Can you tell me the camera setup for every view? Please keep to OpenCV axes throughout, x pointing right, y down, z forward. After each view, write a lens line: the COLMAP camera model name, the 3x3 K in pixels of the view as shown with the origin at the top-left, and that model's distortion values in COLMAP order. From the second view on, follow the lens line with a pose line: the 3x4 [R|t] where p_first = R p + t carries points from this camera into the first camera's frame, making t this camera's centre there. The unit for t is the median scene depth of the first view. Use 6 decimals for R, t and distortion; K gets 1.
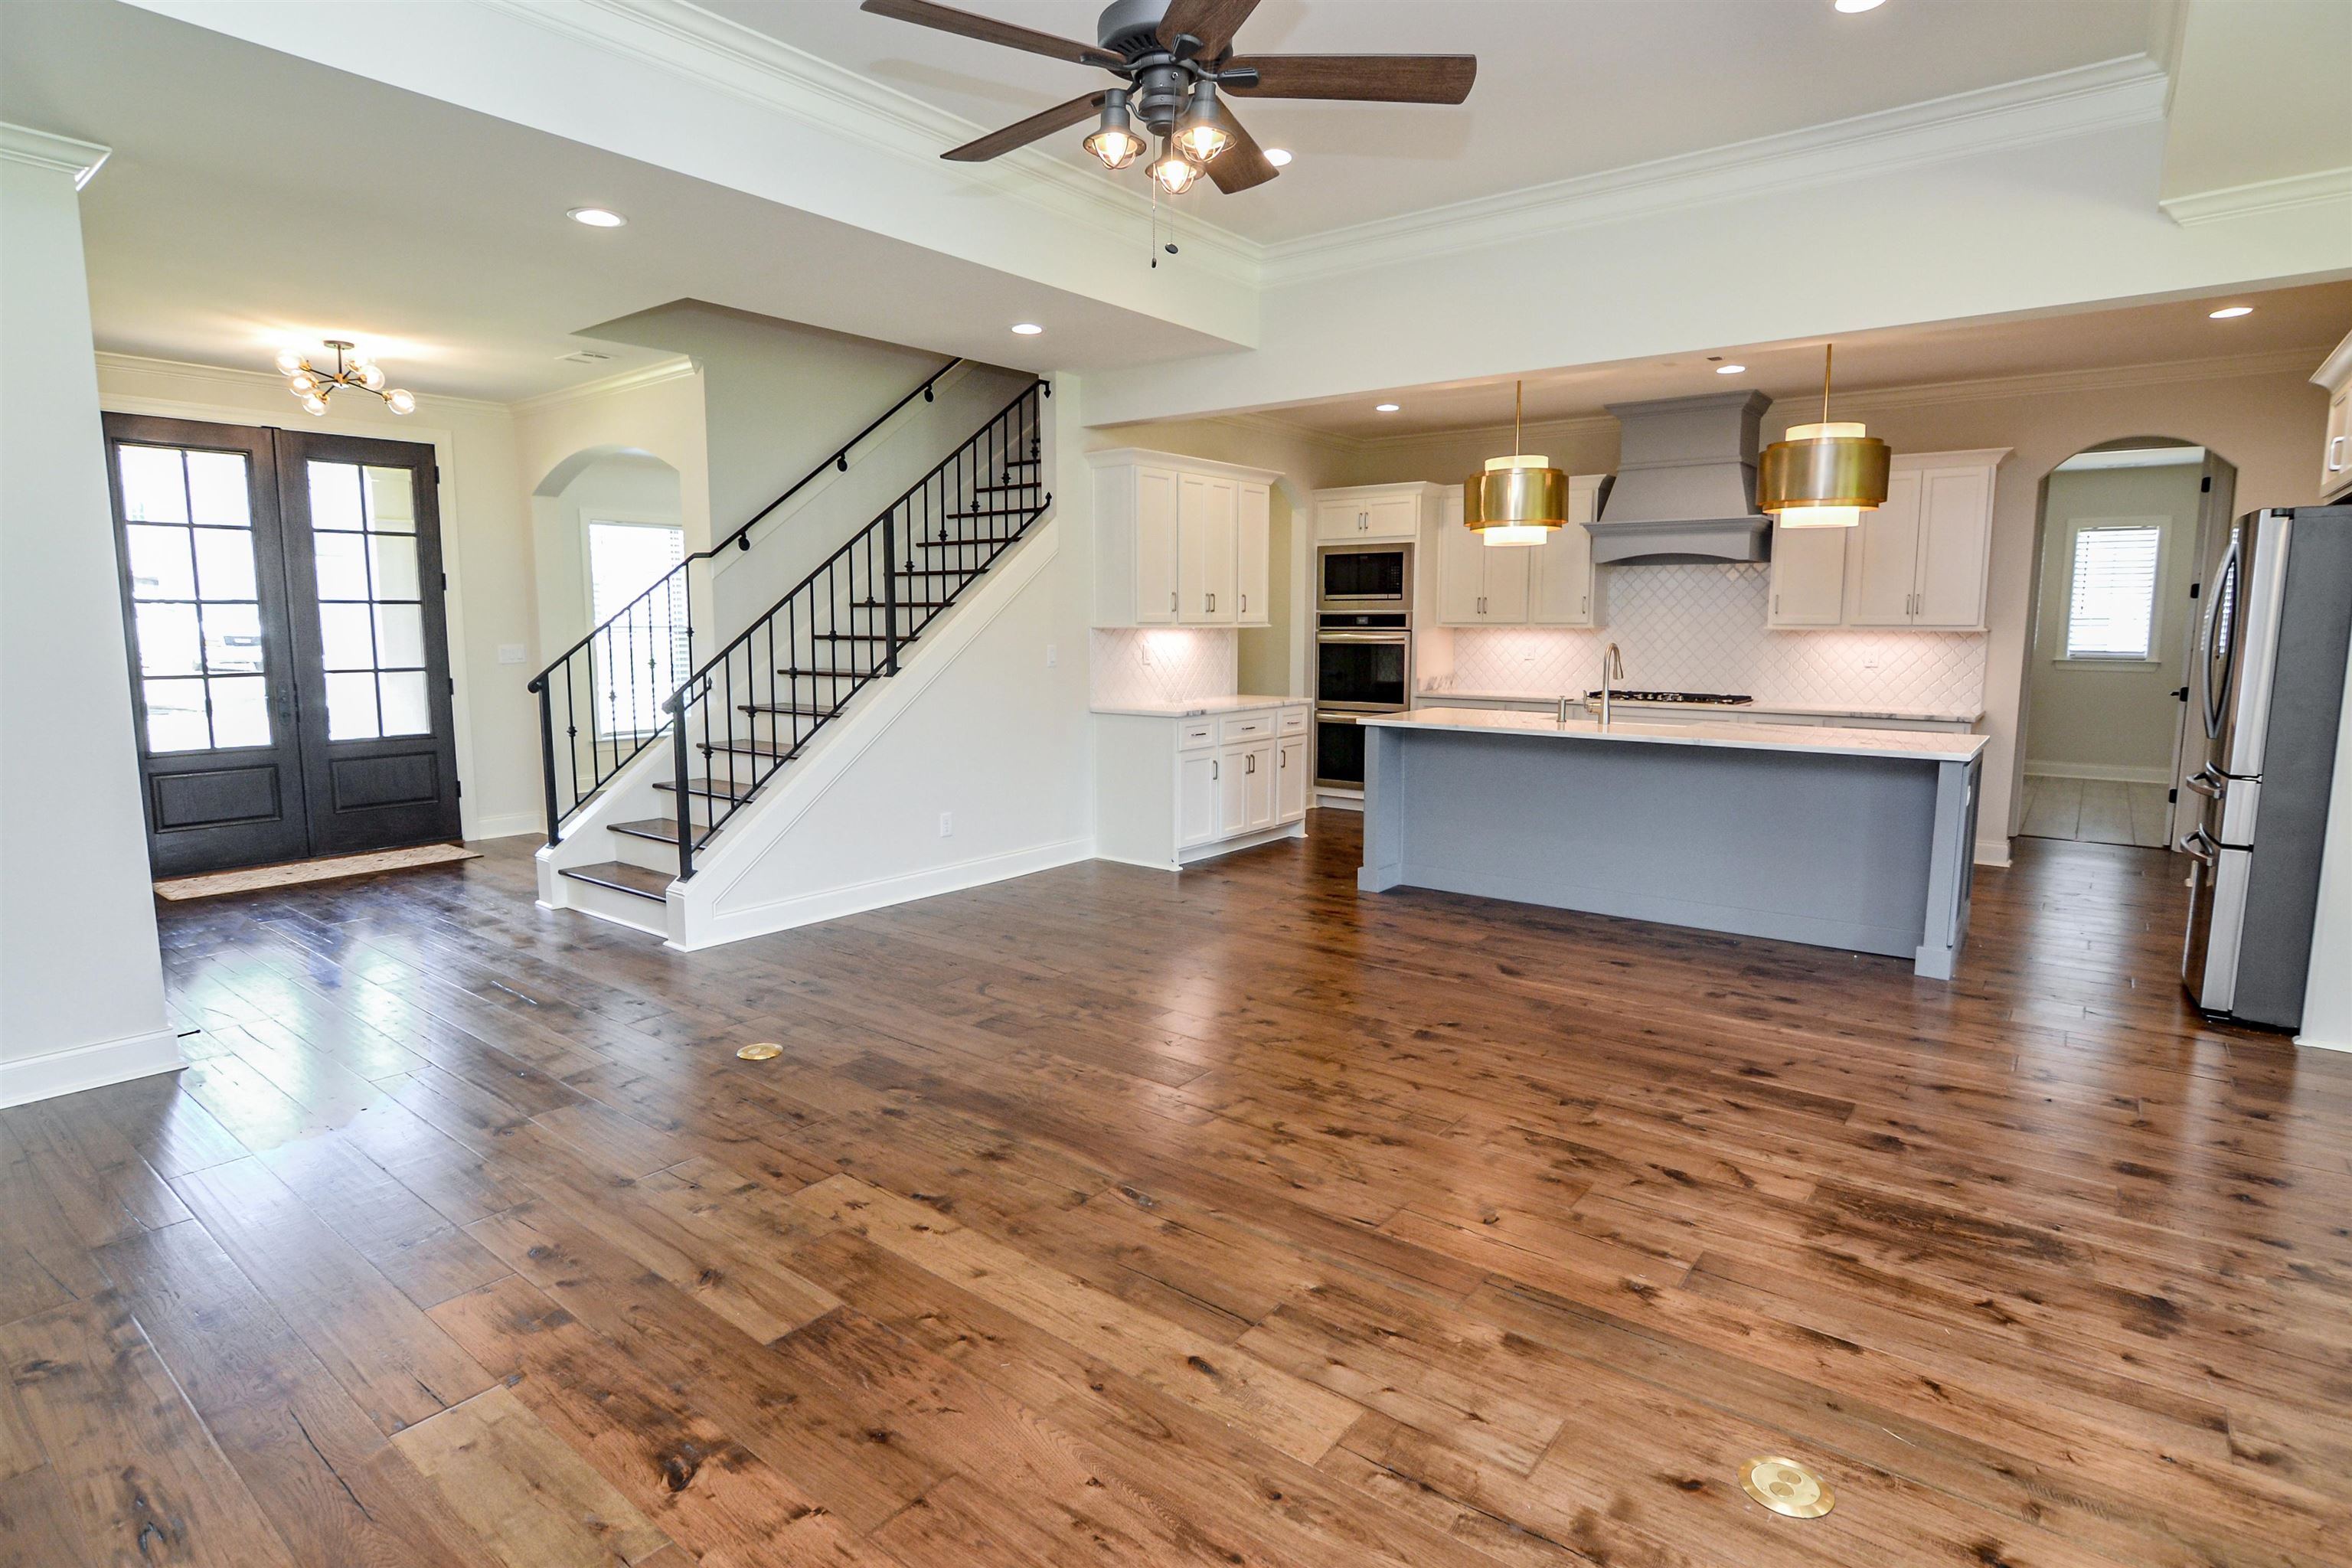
lens RADIAL K [[1176.1, 0, 1177.3], [0, 1176.1, 771.2], [0, 0, 1]] dist [-0.033679, 0.010661]
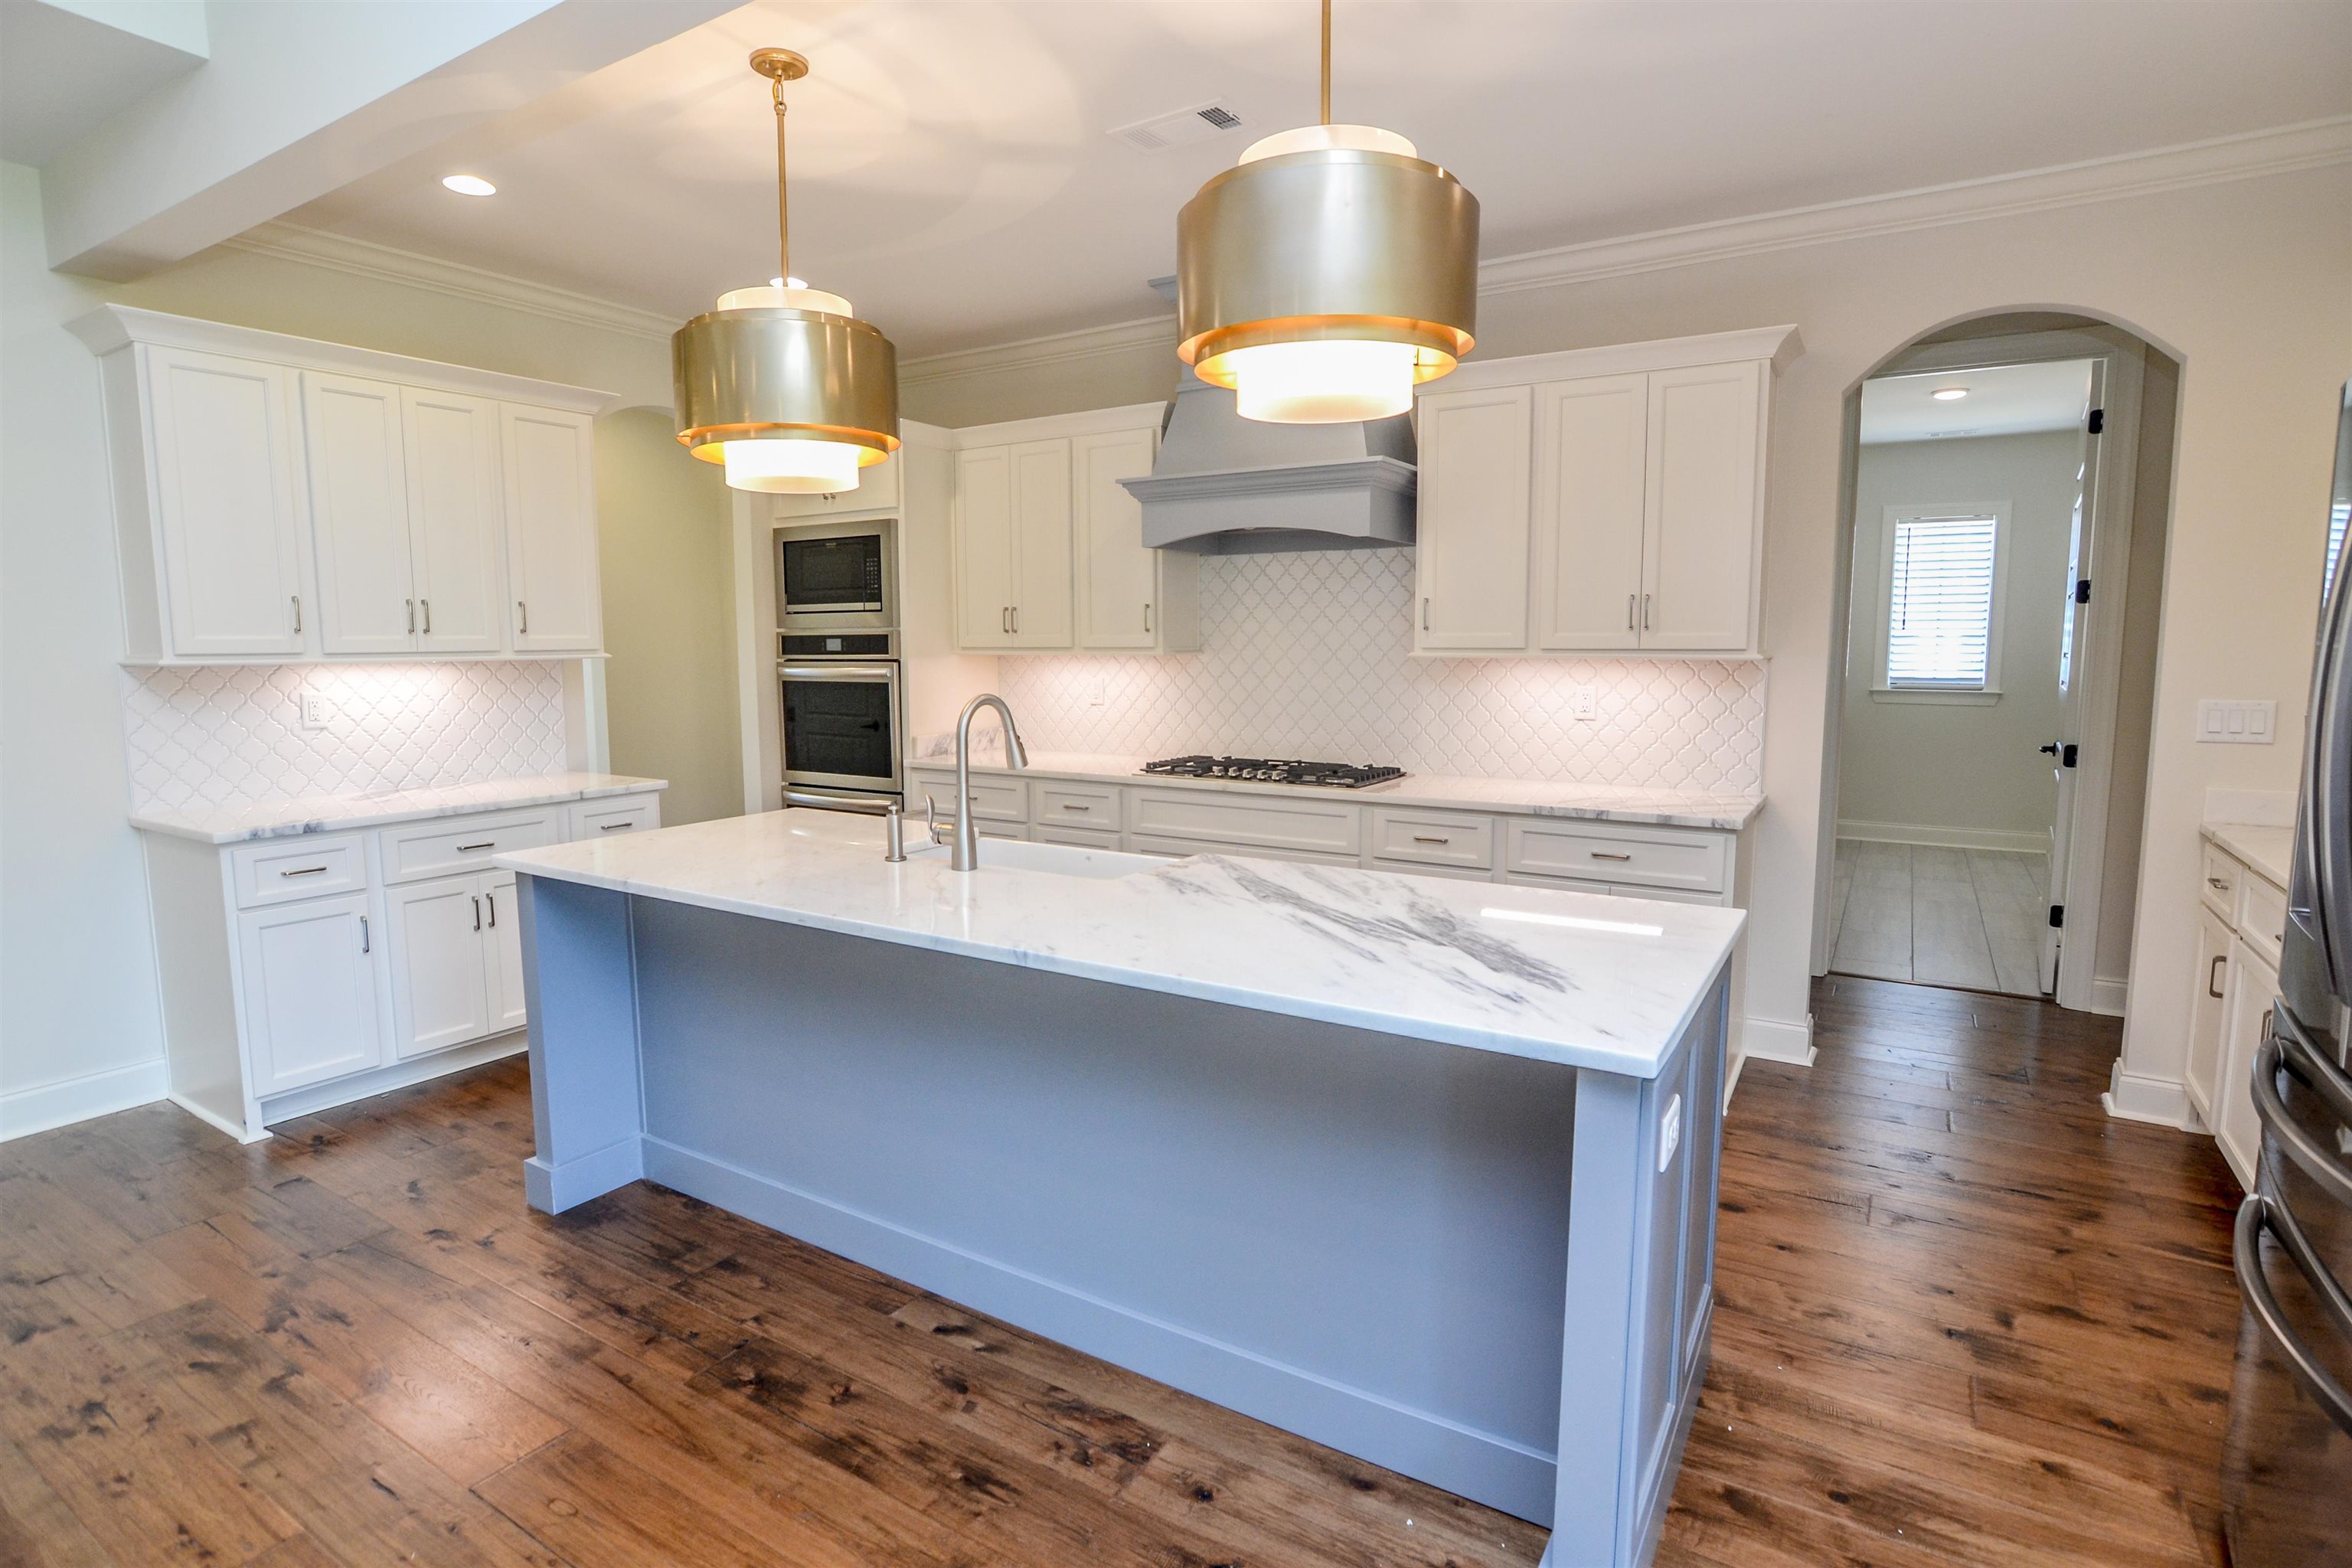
lens RADIAL K [[1176.1, 0, 1177.3], [0, 1176.1, 771.2], [0, 0, 1]] dist [-0.033679, 0.010661]
pose [[0.993733, -0.015283, 0.110732, 0.331748], [0.017151, 0.999726, -0.015936, -0.058909], [-0.110458, 0.017735, 0.993723, 0.442215]]
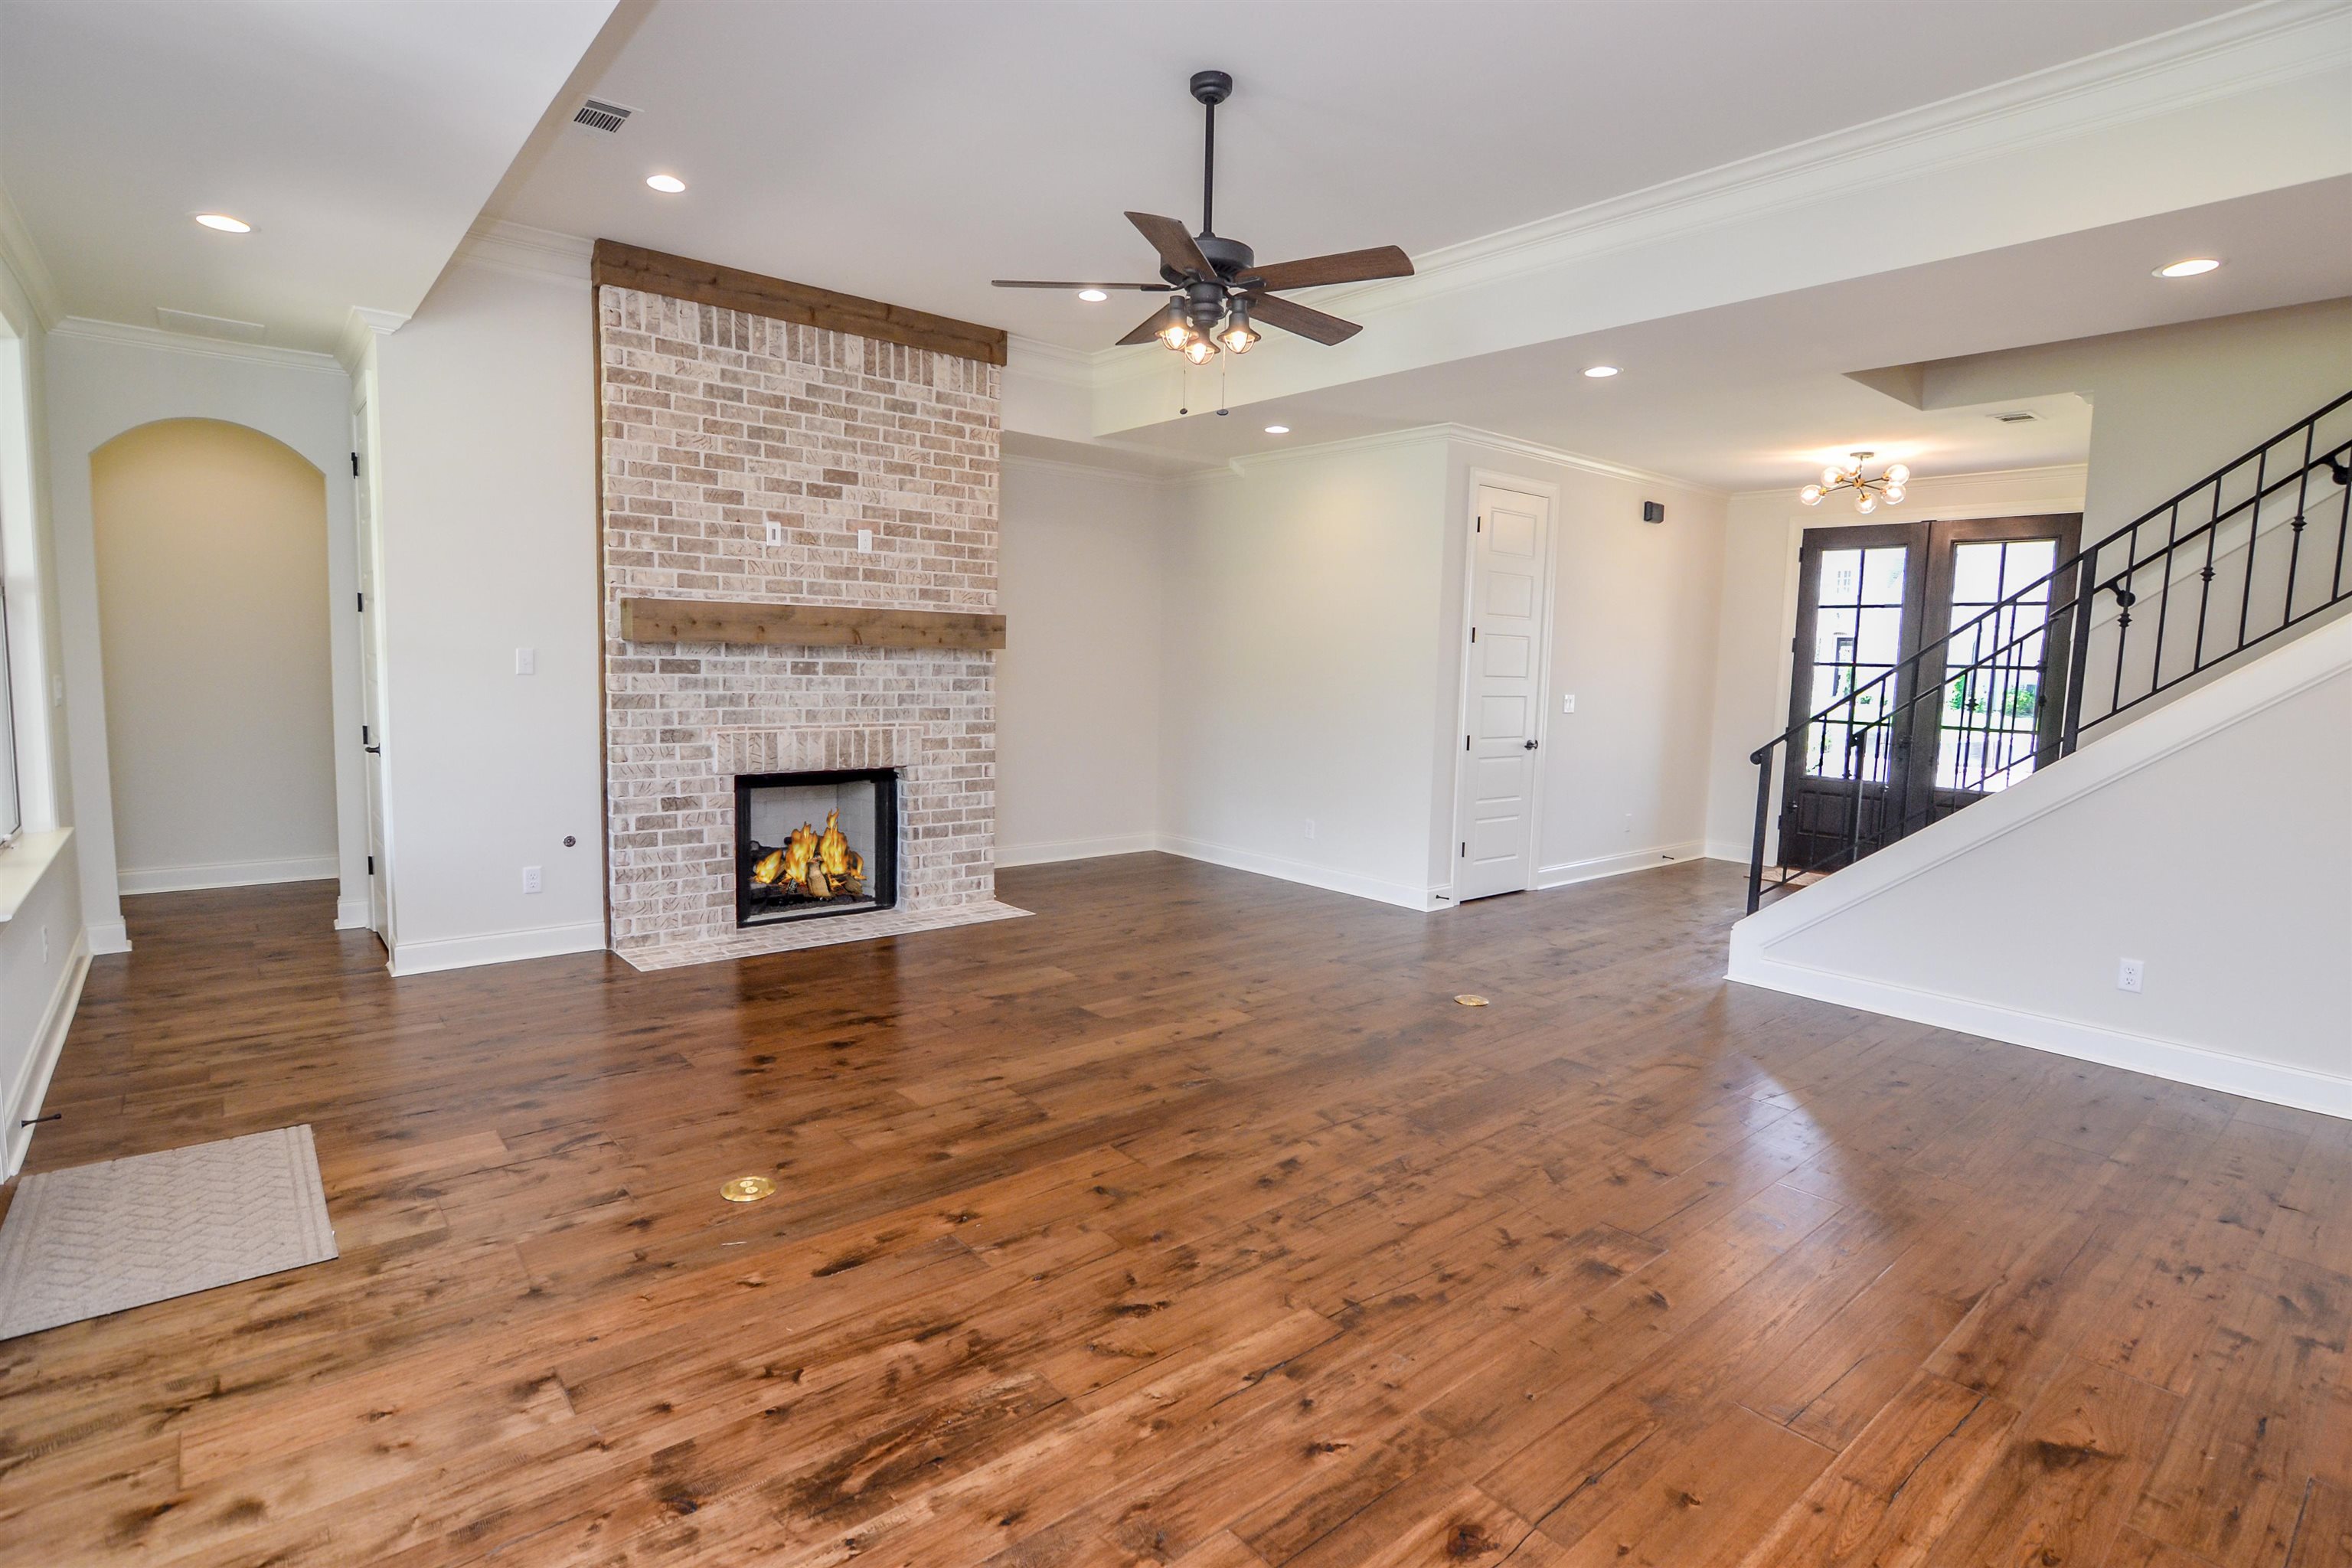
lens RADIAL K [[1161.6, 0, 1165.6], [0, 1161.6, 773.9], [0, 0, 1]] dist [-0.033897, 0.010293]
pose [[-0.200884, 0.089253, -0.975541, 0.523352], [-0.150982, 0.981121, 0.120854, -0.062331], [0.967910, 0.171566, -0.183616, 0.477566]]
